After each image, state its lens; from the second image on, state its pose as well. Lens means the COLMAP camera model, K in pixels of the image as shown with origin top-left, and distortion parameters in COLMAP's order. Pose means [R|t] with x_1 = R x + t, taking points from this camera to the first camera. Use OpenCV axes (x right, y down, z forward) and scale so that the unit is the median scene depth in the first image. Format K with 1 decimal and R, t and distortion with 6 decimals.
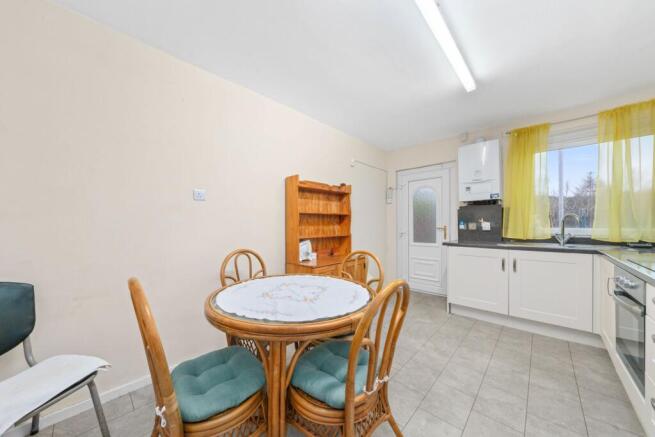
lens RADIAL K [[224.1, 0, 326.5], [0, 224.1, 229.2], [0, 0, 1]] dist [-0.002746, 0.000001]
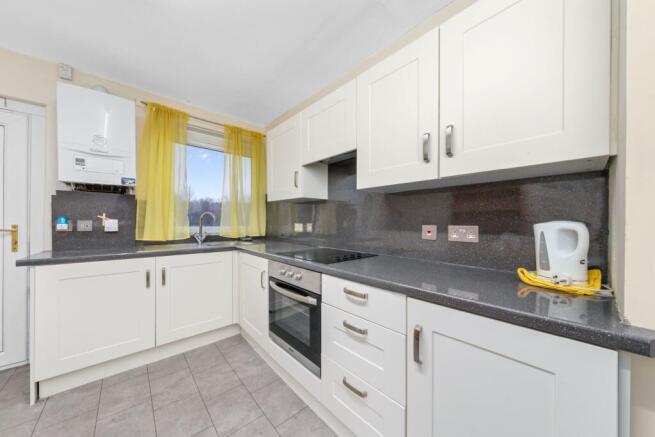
lens RADIAL K [[224.1, 0, 328.5], [0, 224.1, 221.2], [0, 0, 1]] dist [-0.002746, 0.000001]
pose [[0.079519, 0.012991, 0.996749, 0.116561], [0.018896, 0.999716, -0.014538, -0.003949], [-0.996654, 0.019991, 0.079250, 0.340988]]
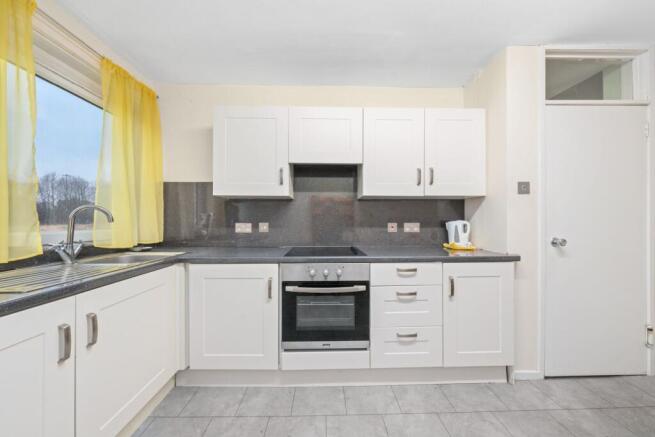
lens RADIAL K [[224.1, 0, 328.4], [0, 224.1, 219.5], [0, 0, 1]] dist [-0.002746, 0.000001]
pose [[-0.705685, 0.016335, 0.708338, 0.249851], [0.023753, 0.999718, 0.000609, -0.016366], [-0.708128, 0.017255, -0.705873, 0.878707]]
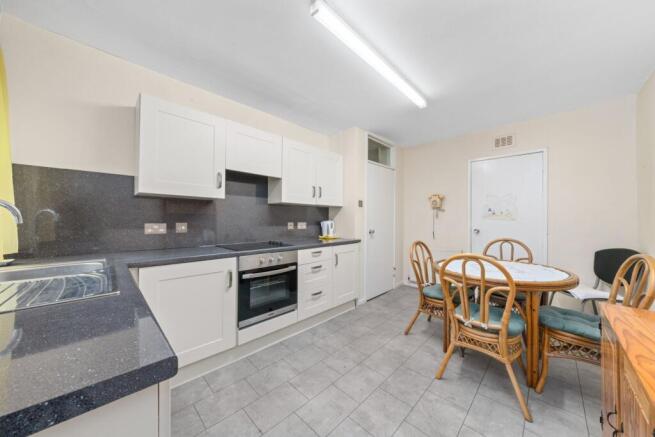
lens RADIAL K [[224.1, 0, 329.0], [0, 224.1, 217.9], [0, 0, 1]] dist [-0.002746, 0.000001]
pose [[-0.999769, 0.011831, 0.017924, 0.450756], [0.011970, 0.999899, 0.007662, -0.026380], [-0.017832, 0.007874, -0.999810, 1.238472]]
